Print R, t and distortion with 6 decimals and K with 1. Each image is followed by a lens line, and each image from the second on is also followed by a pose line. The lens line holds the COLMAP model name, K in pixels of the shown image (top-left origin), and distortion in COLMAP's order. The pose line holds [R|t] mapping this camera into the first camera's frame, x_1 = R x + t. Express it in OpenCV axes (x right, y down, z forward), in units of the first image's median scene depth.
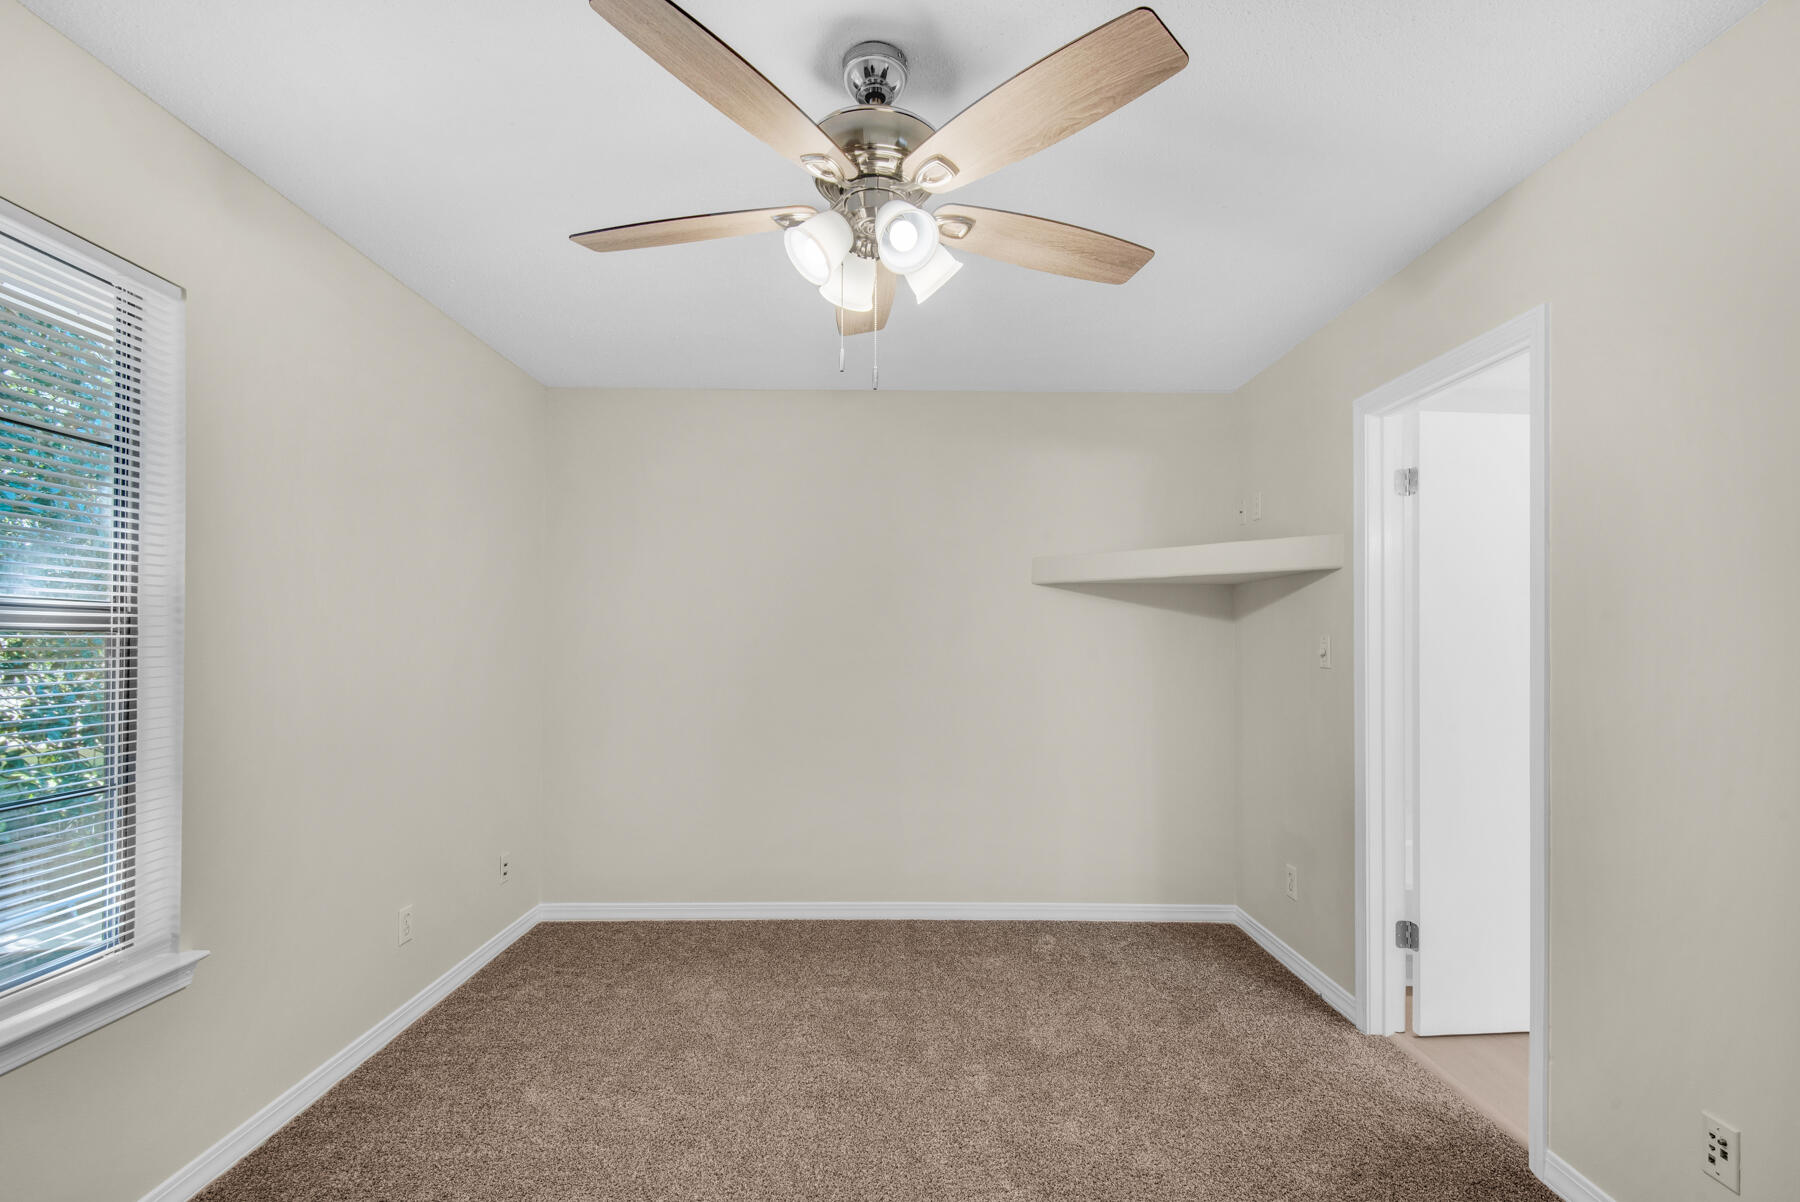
lens RADIAL K [[848.3, 0, 898.9], [0, 848.3, 632.2], [0, 0, 1]] dist [0.044183, -0.029017]
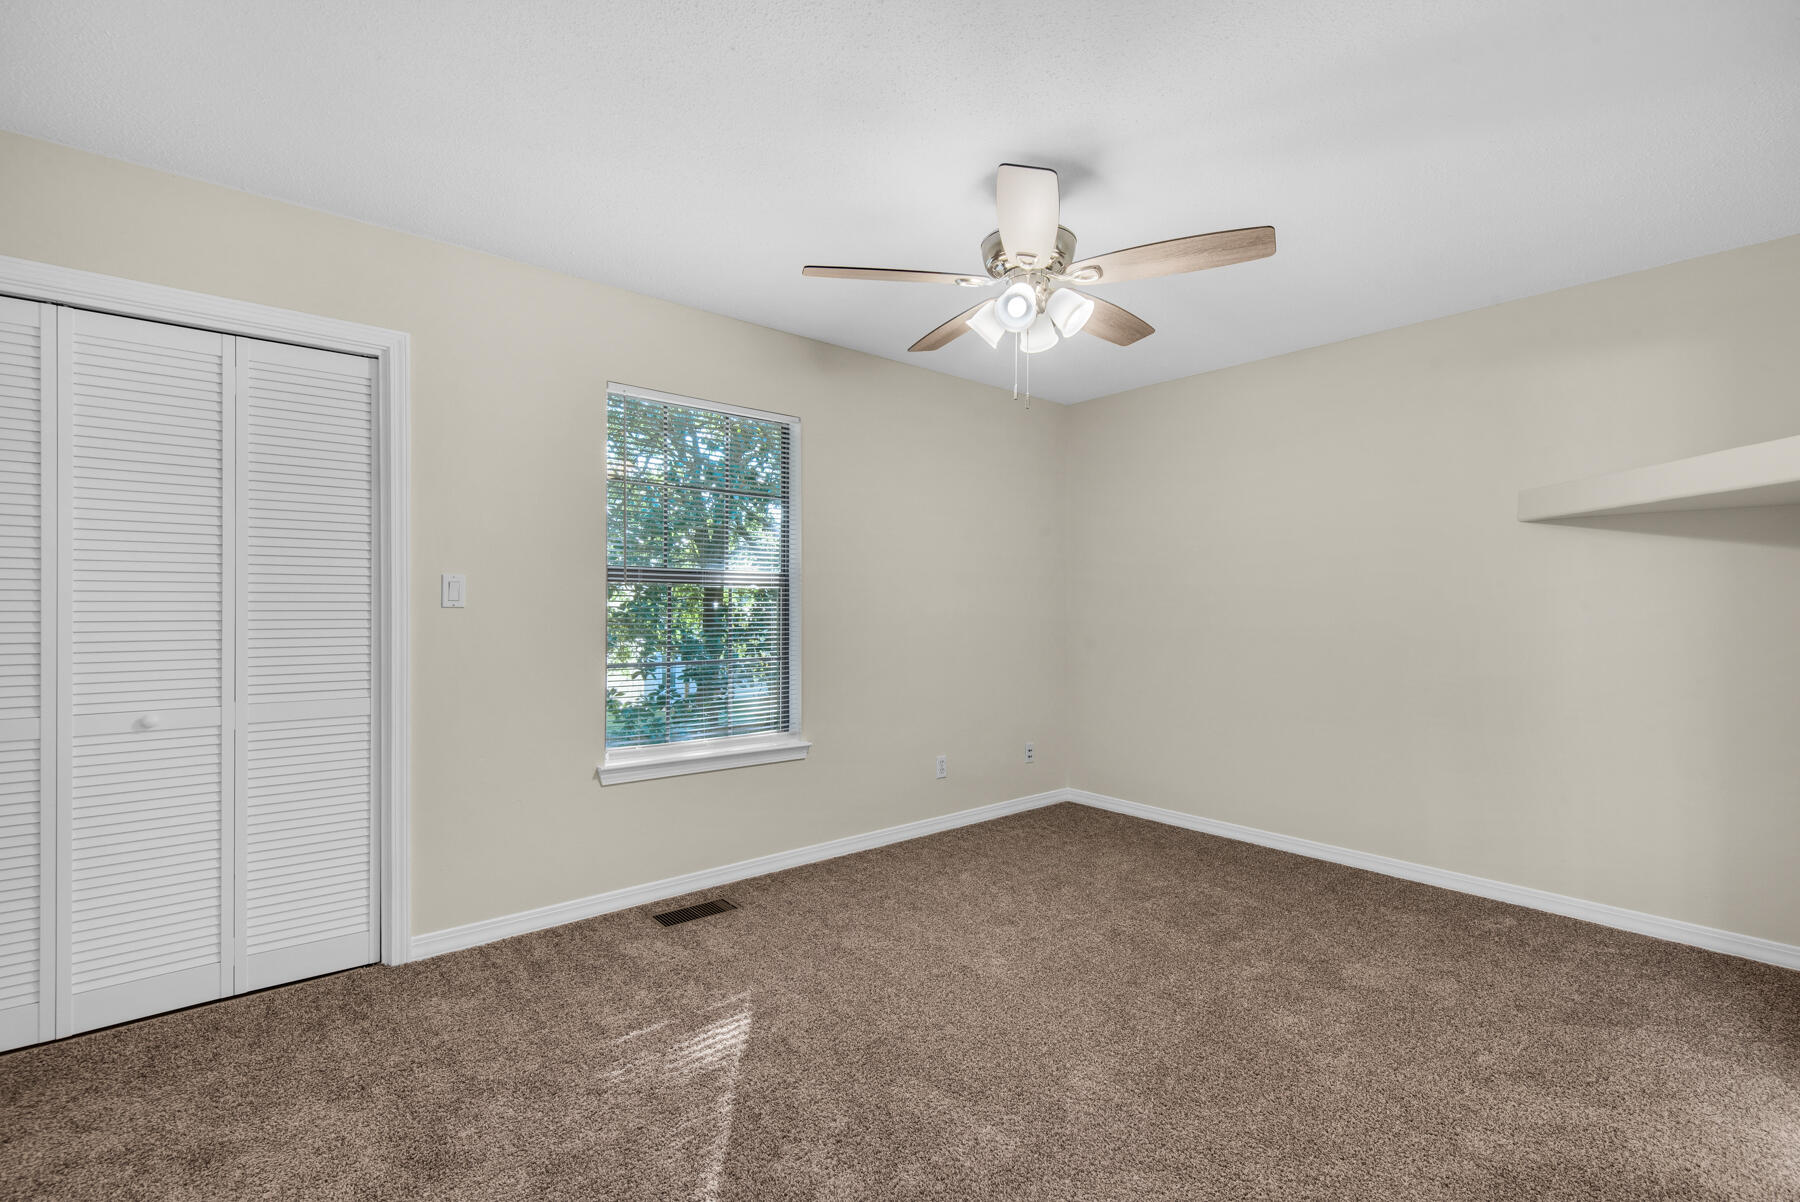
lens RADIAL K [[824.0, 0, 899.7], [0, 824.0, 606.9], [0, 0, 1]] dist [0.049396, -0.025586]
pose [[0.642111, 0.000176, -0.766611, 0.476814], [0.007170, 0.999955, 0.006236, 0.024598], [0.766578, -0.009501, 0.642081, -0.045043]]
